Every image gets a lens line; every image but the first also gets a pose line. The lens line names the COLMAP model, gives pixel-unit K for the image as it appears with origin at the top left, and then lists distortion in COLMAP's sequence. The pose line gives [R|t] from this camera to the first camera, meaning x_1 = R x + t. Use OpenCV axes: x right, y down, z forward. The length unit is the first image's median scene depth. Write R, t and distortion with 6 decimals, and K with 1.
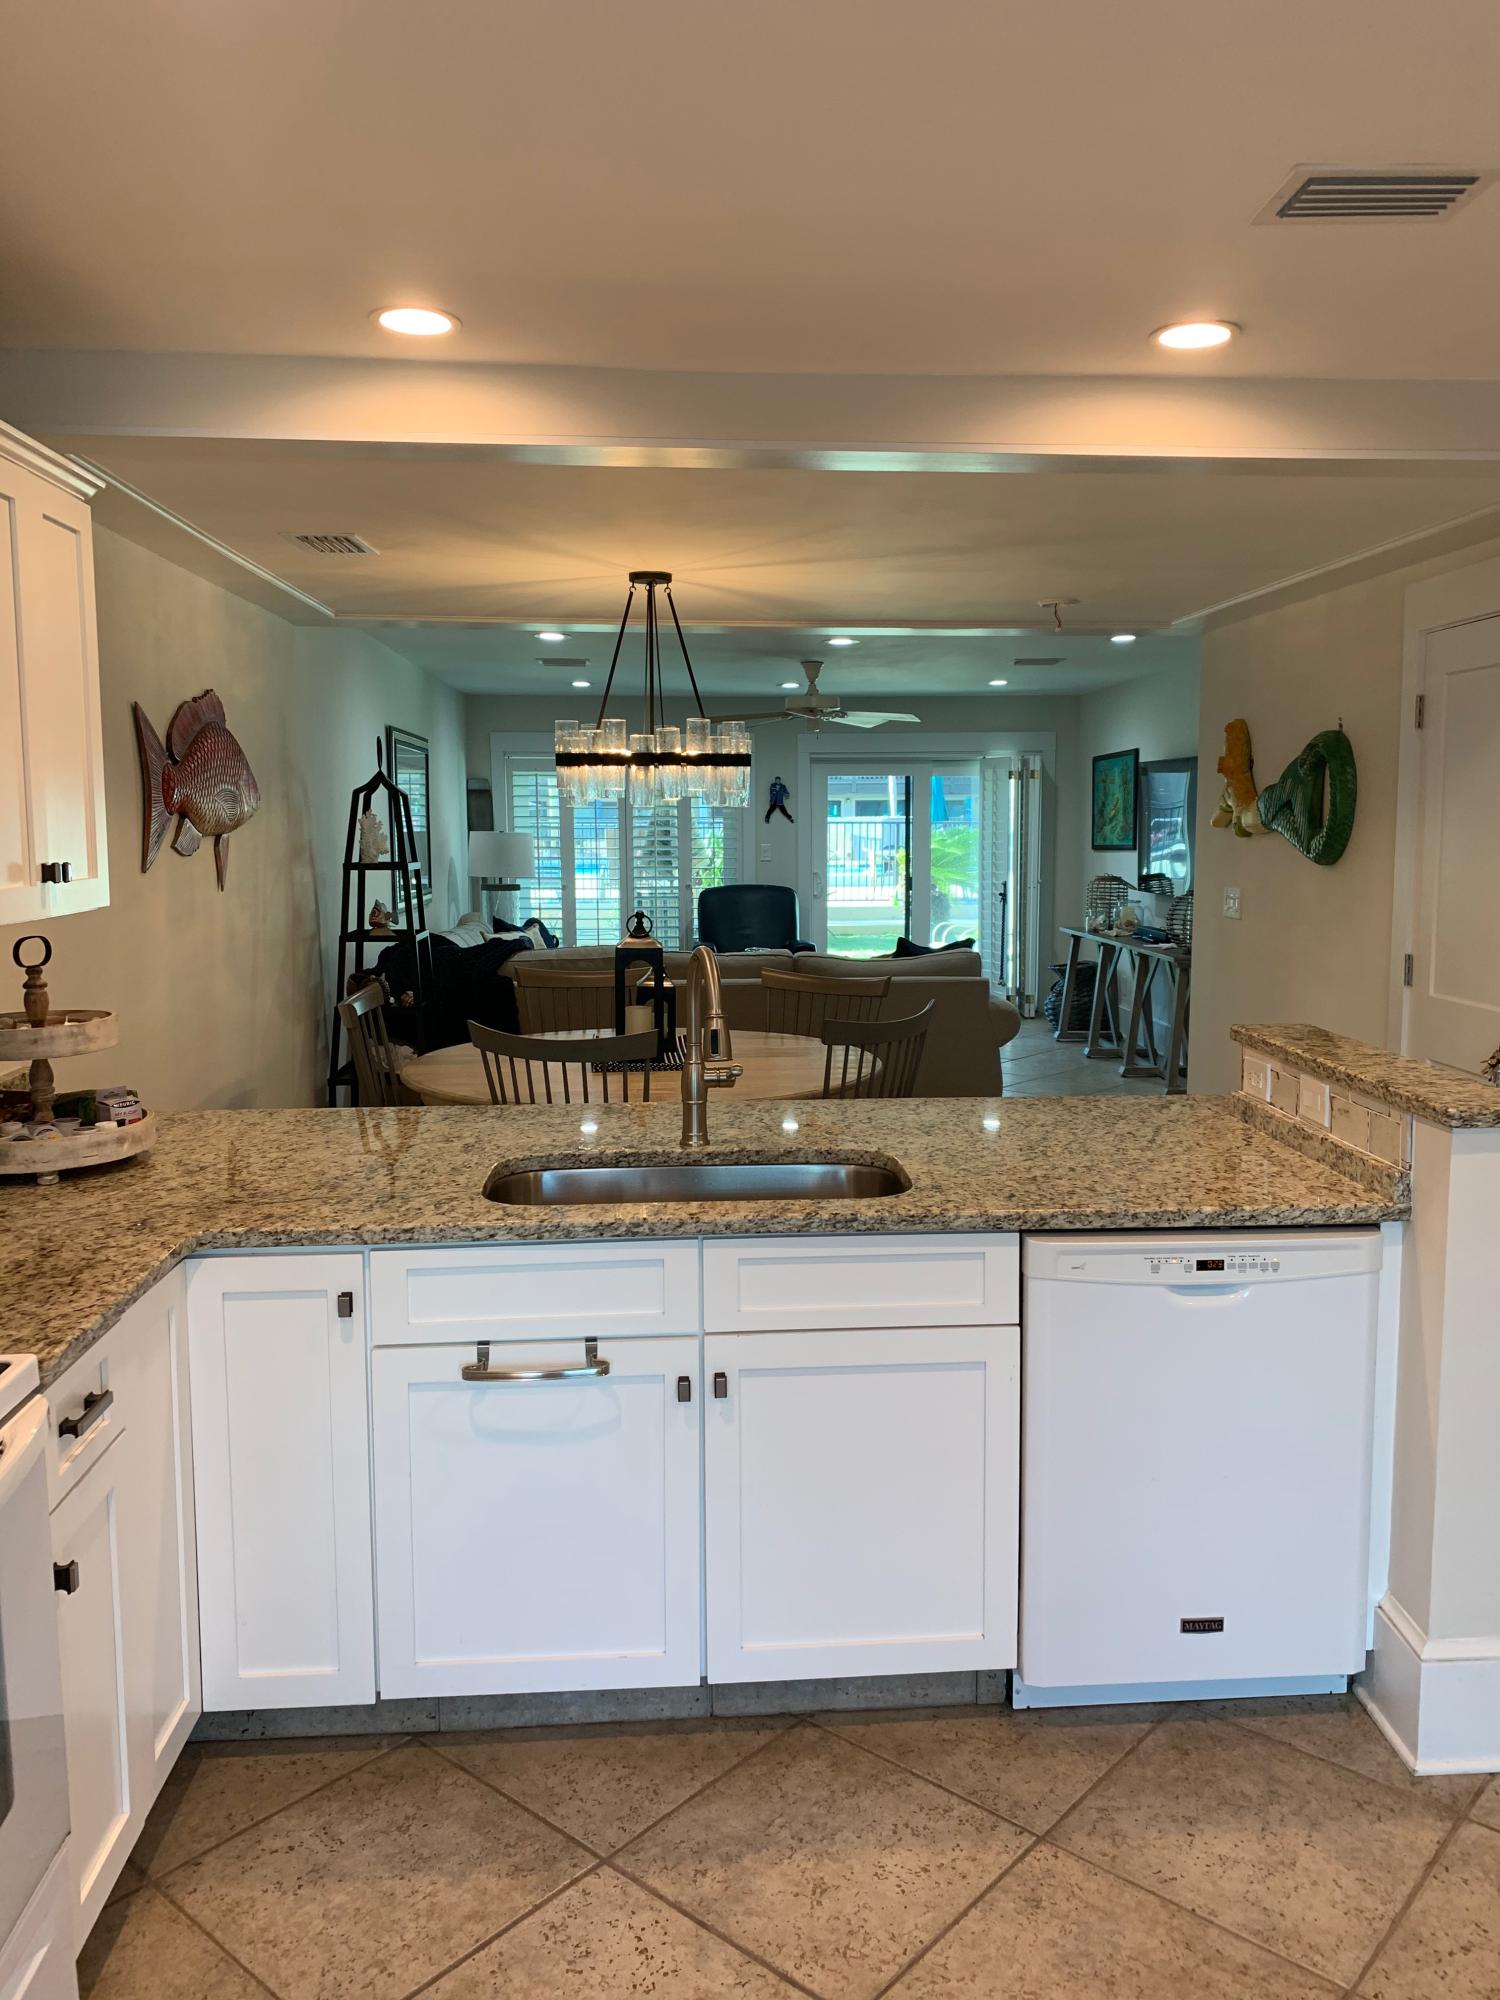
lens RADIAL K [[1525.6, 0, 750.0], [0, 1525.6, 1000.0], [0, 0, 1]] dist [0.145760, -0.335359]
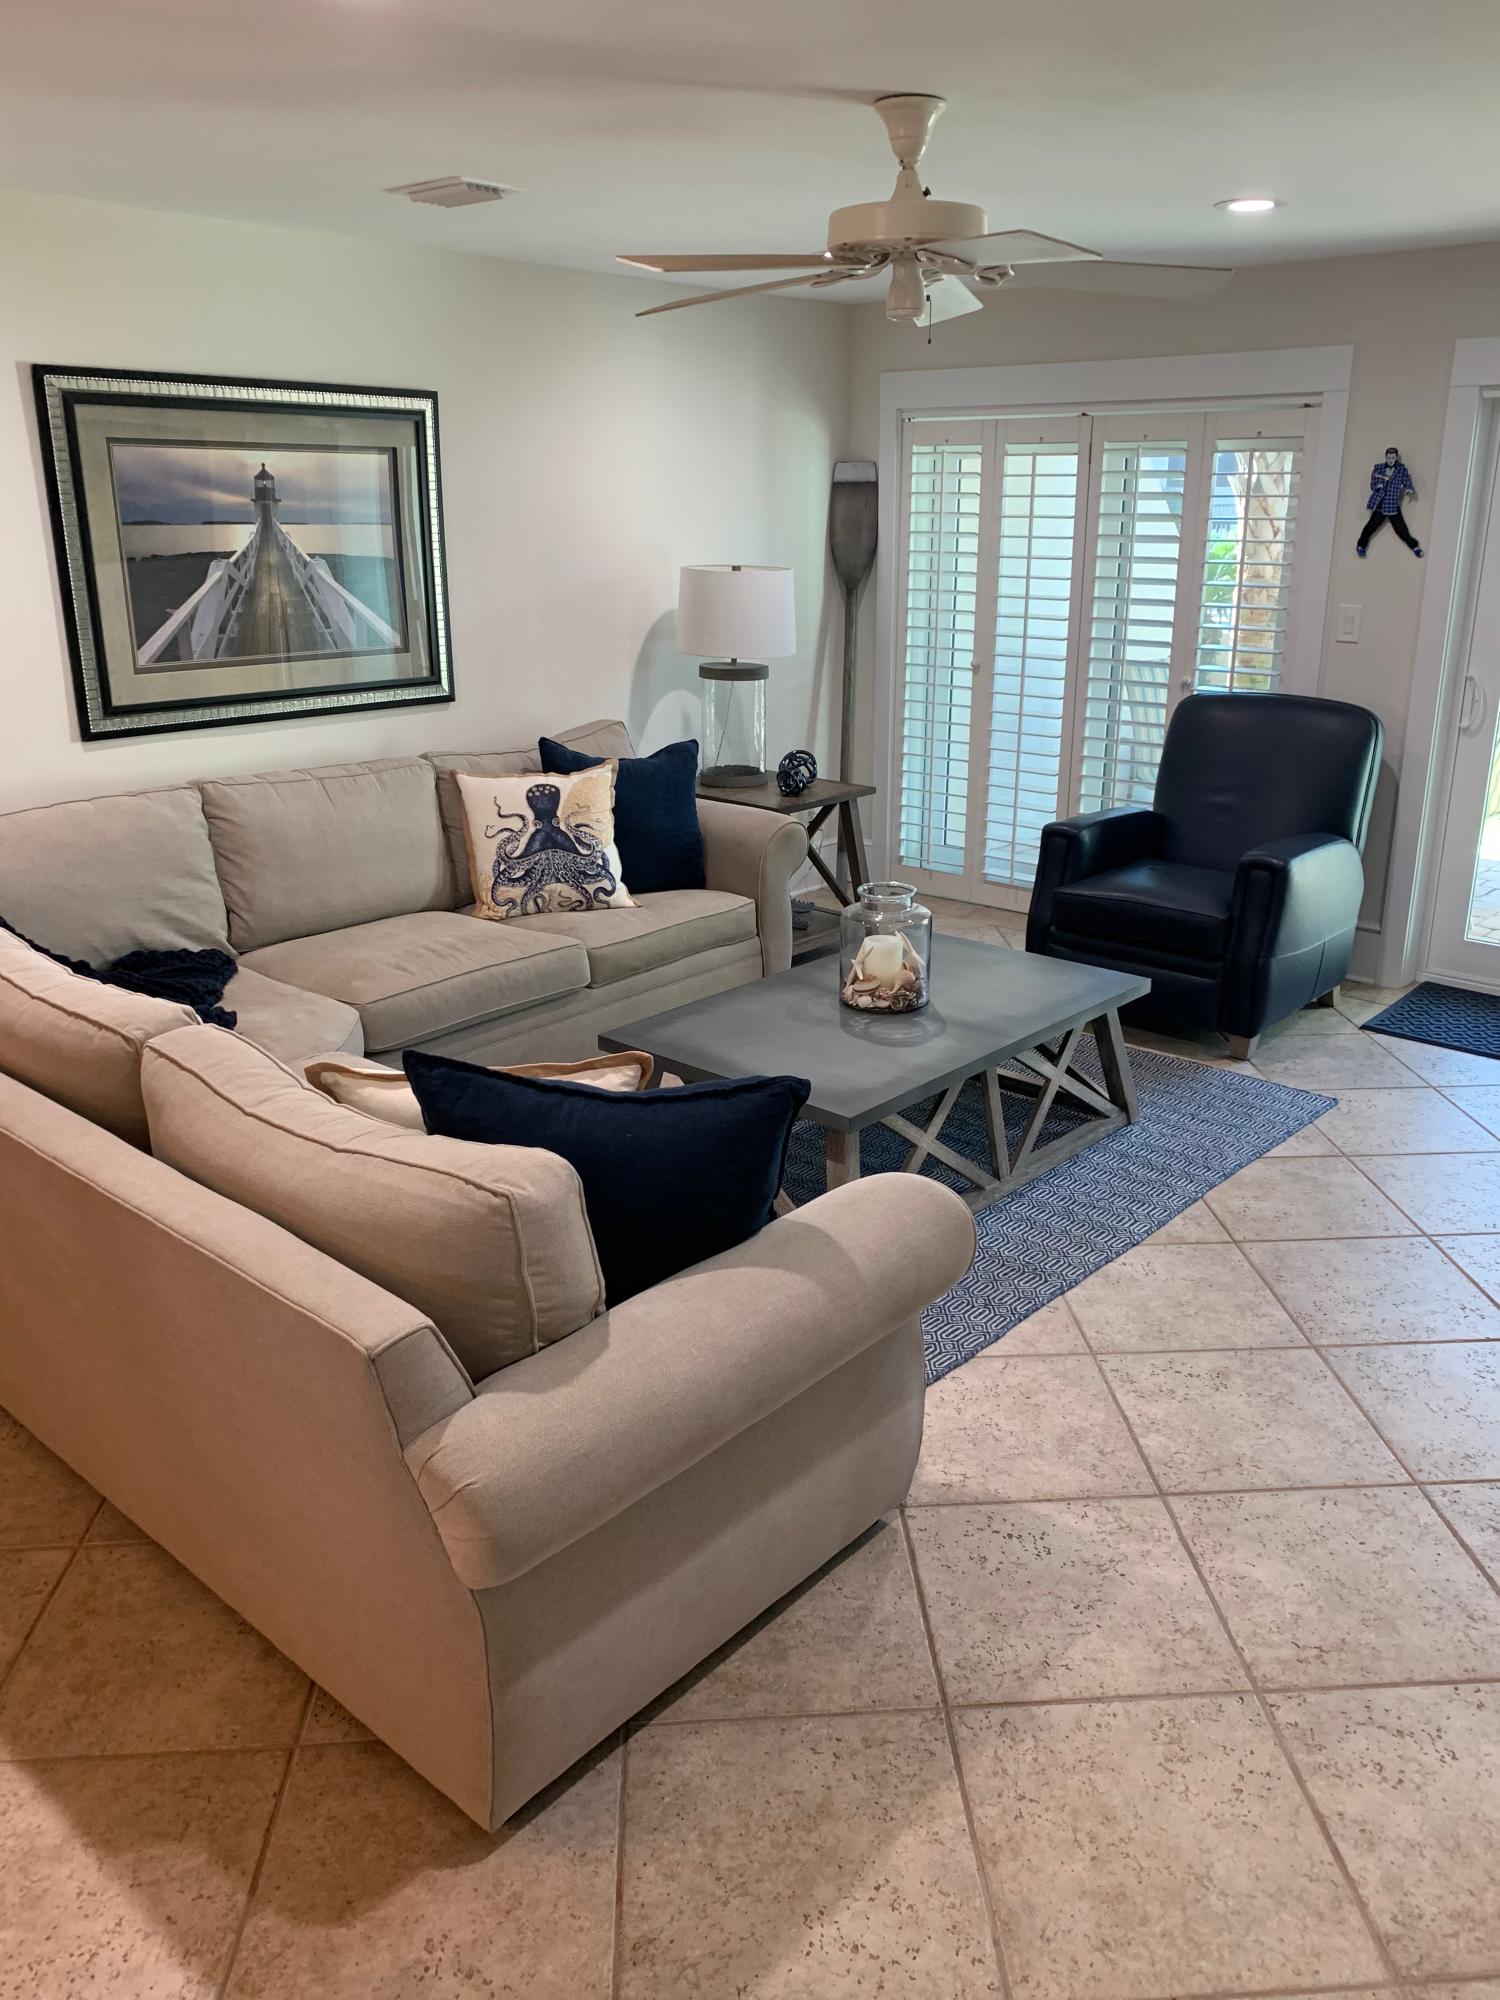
lens RADIAL K [[1525.6, 0, 750.0], [0, 1525.6, 1000.0], [0, 0, 1]] dist [0.145760, -0.335359]
pose [[0.695221, 0.222971, -0.683339, 0.220167], [-0.089984, 0.970190, 0.225021, -0.076921], [0.713142, -0.094950, 0.694560, 0.558715]]
